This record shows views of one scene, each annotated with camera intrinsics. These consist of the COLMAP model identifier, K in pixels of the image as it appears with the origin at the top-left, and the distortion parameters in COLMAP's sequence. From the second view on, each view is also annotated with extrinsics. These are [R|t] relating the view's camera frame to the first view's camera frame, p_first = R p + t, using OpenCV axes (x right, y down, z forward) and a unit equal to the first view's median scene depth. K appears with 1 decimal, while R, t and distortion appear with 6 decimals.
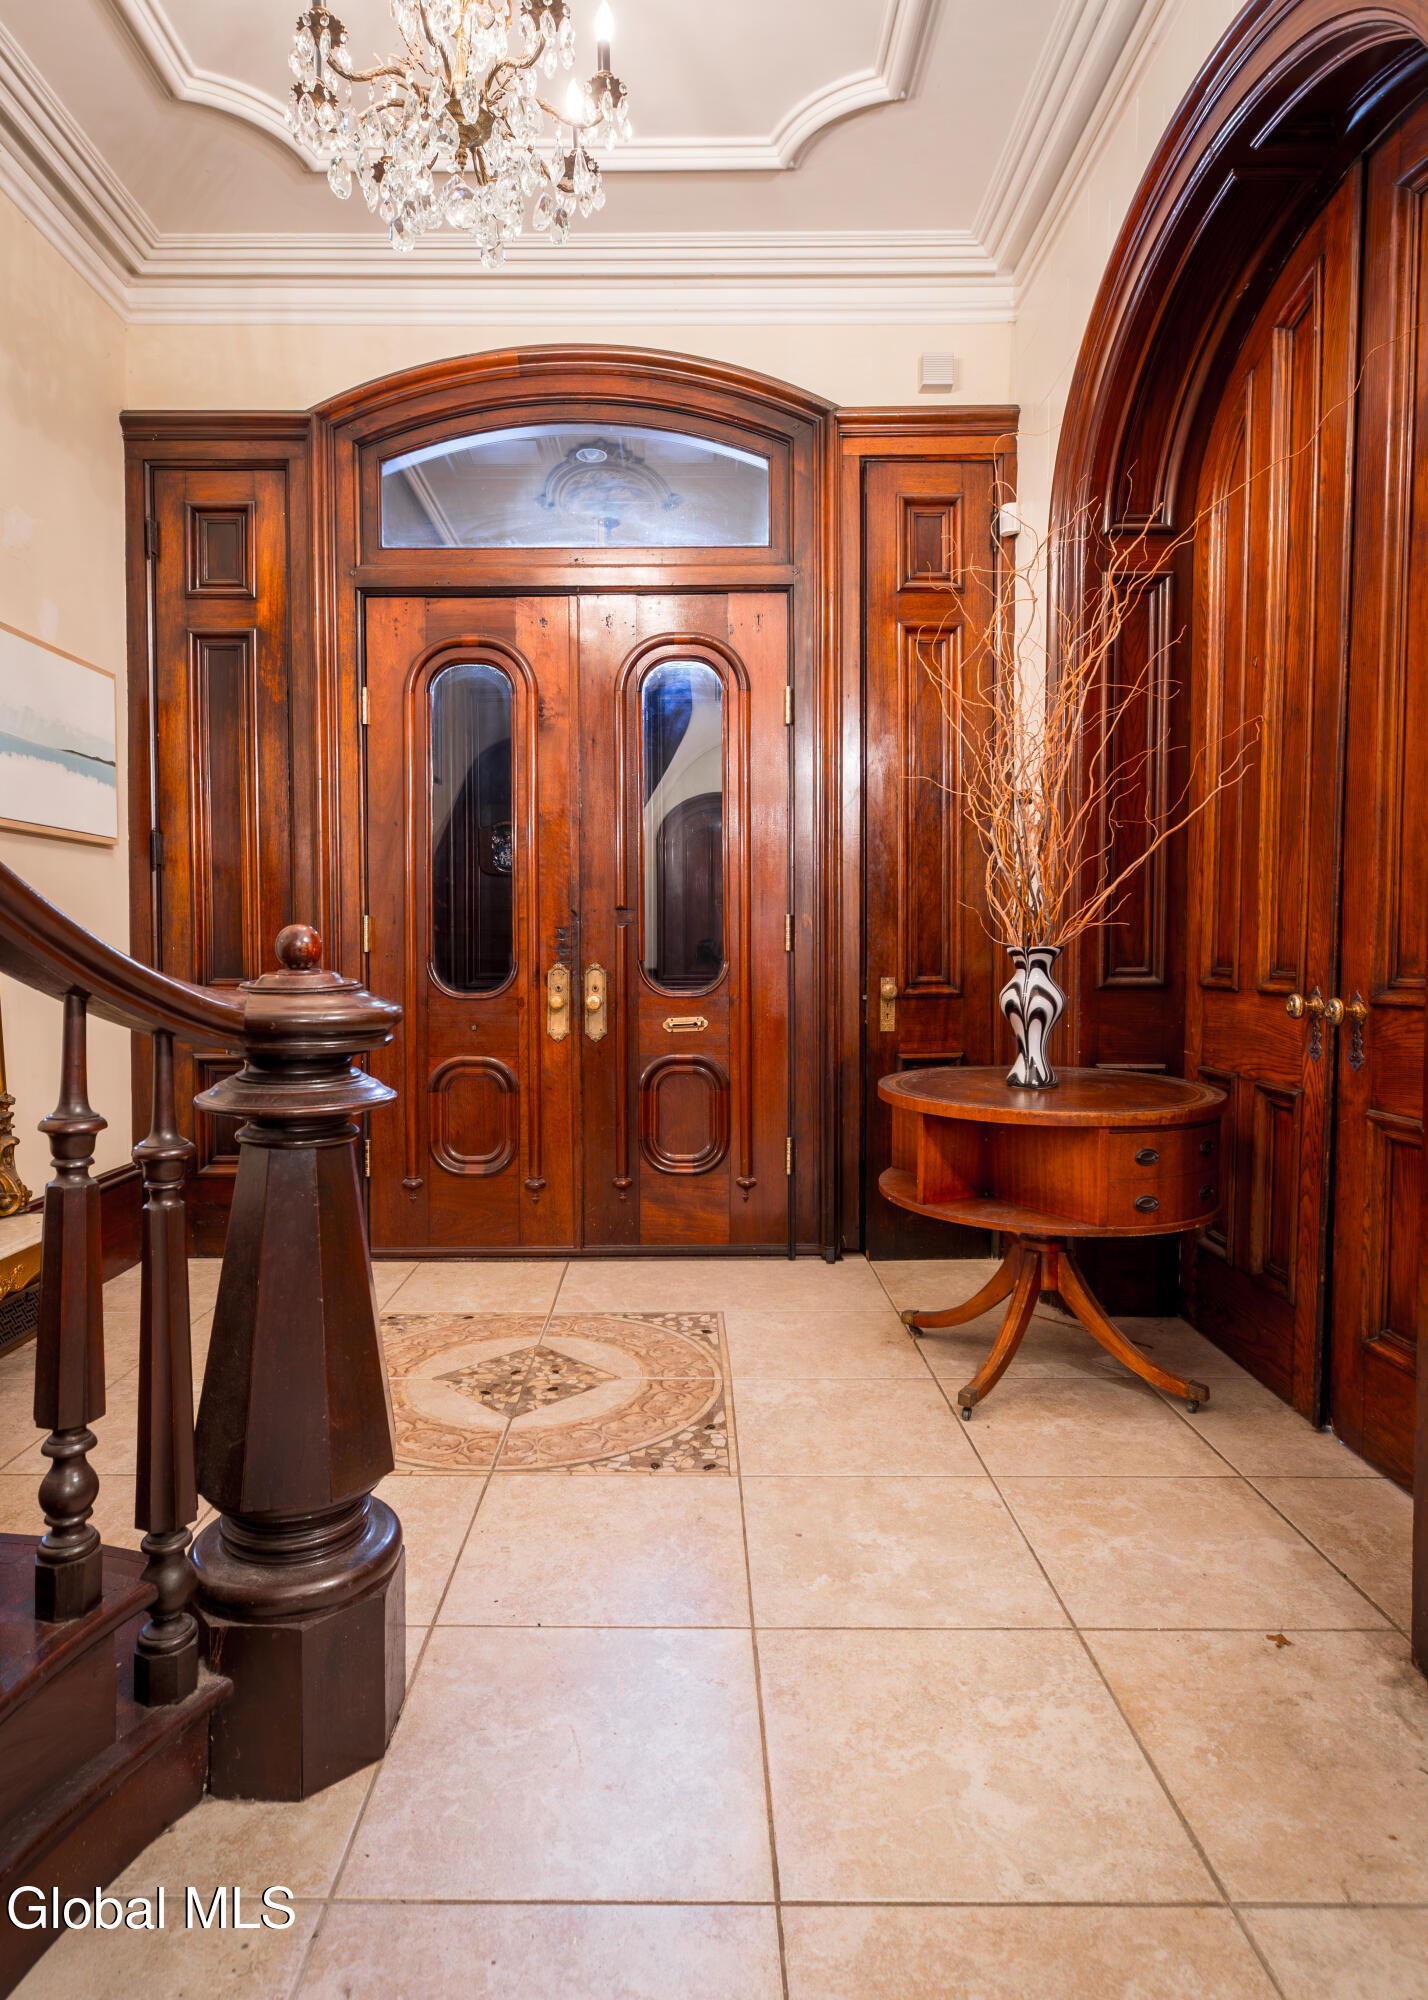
lens RADIAL K [[1219.9, 0, 714.0], [0, 1219.9, 1000.0], [0, 0, 1]] dist [-0.000964, -0.000108]
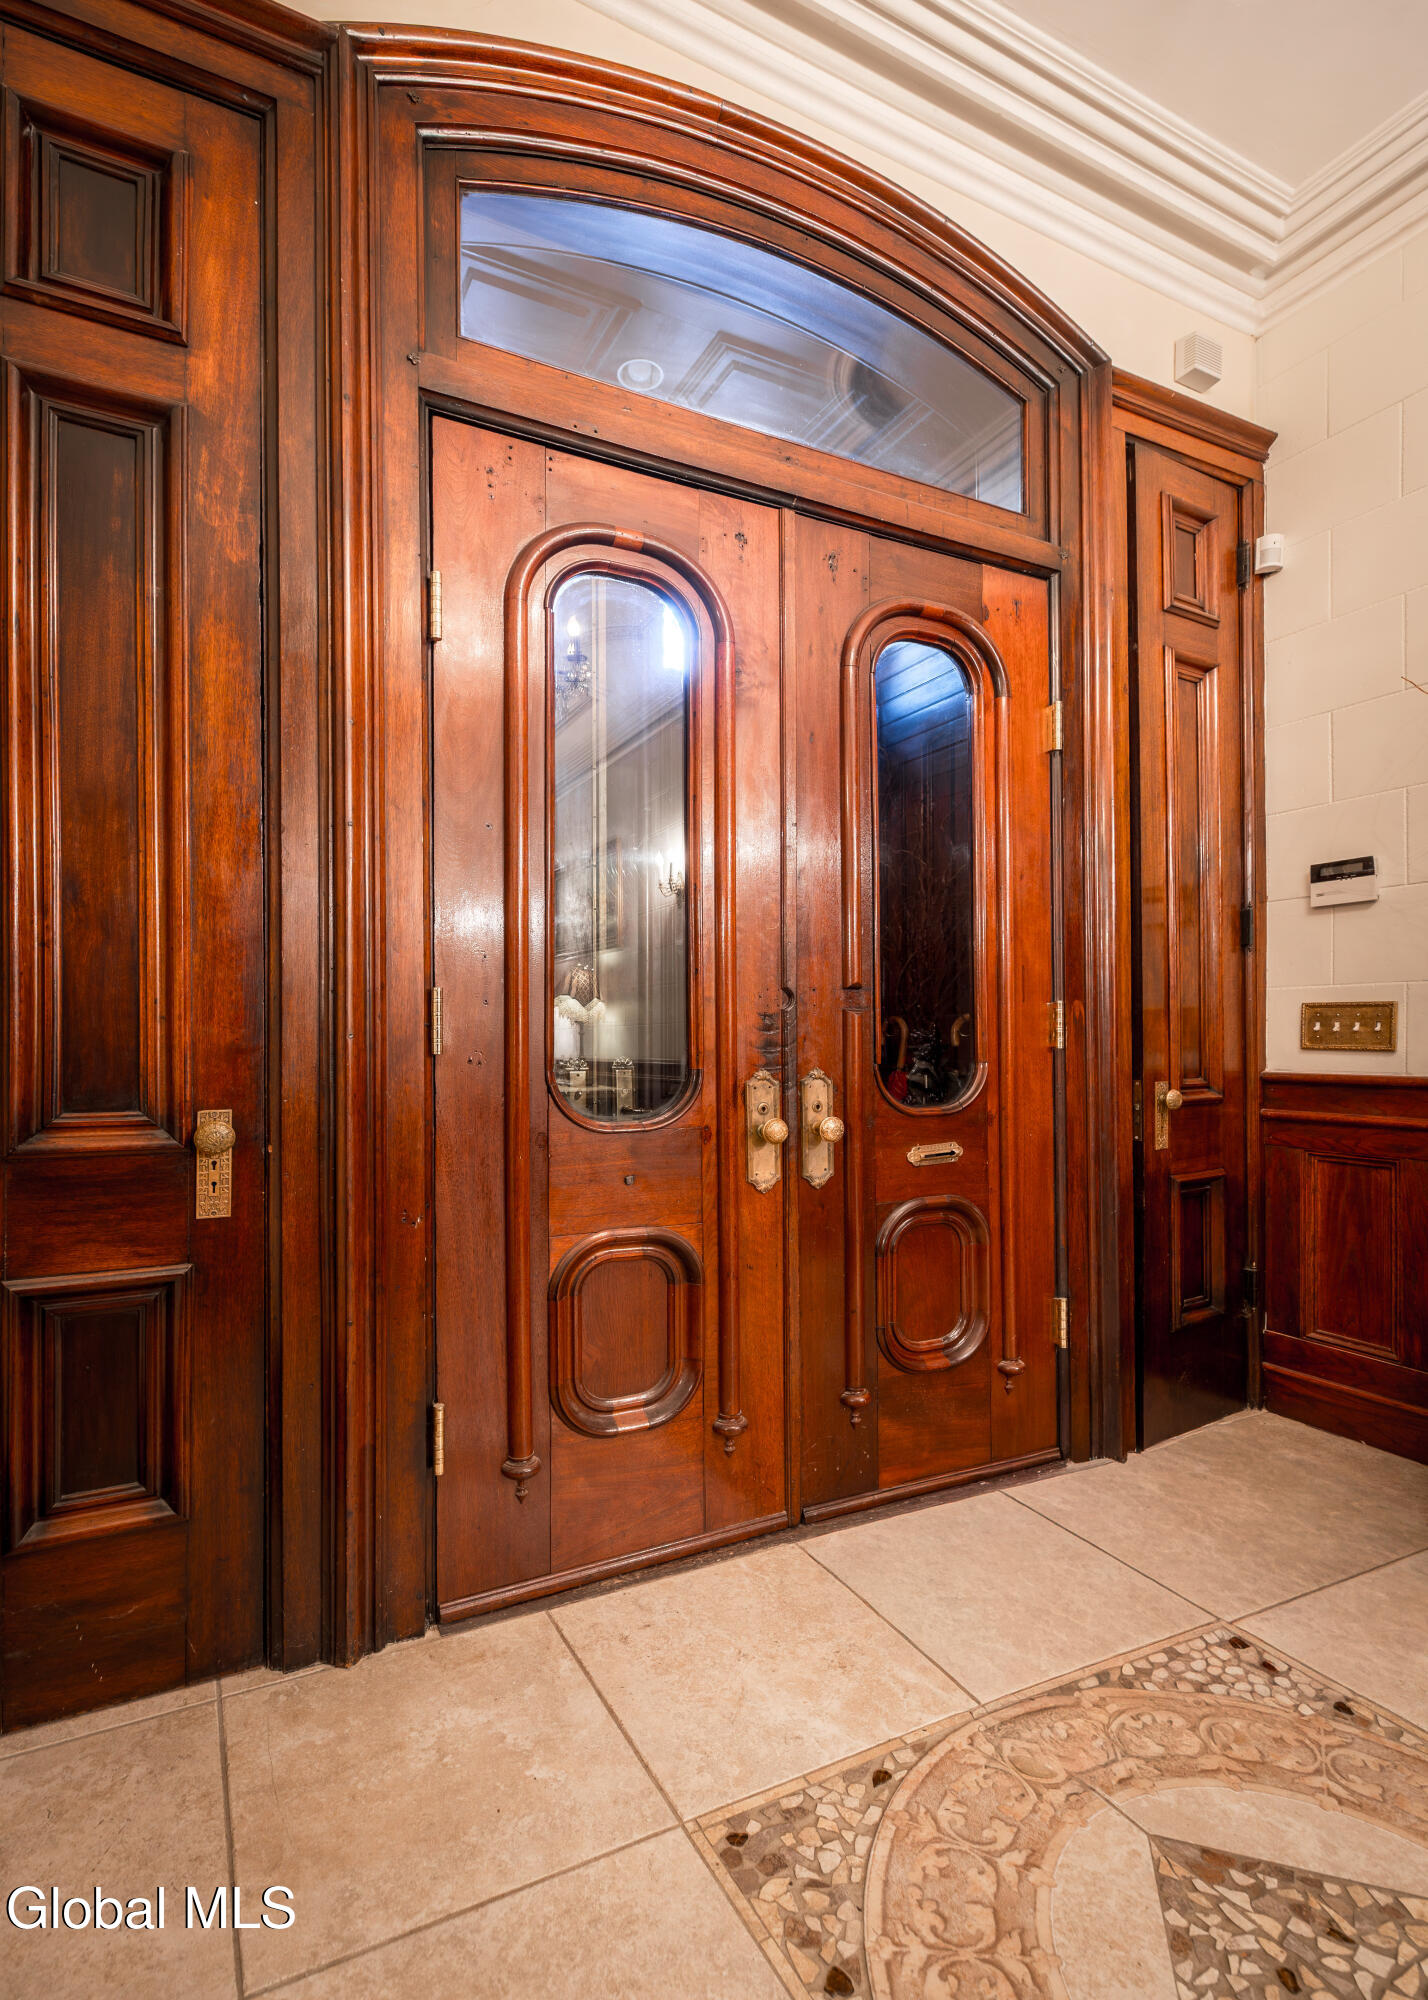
lens RADIAL K [[904.4, 0, 715.5], [0, 904.4, 1040.2], [0, 0, 1]] dist [0.003136, 0.000207]
pose [[0.860461, -0.000460, 0.509517, -0.412181], [0.022811, 0.999032, -0.037622, -0.029796], [-0.509006, 0.043995, 0.859638, 0.636192]]
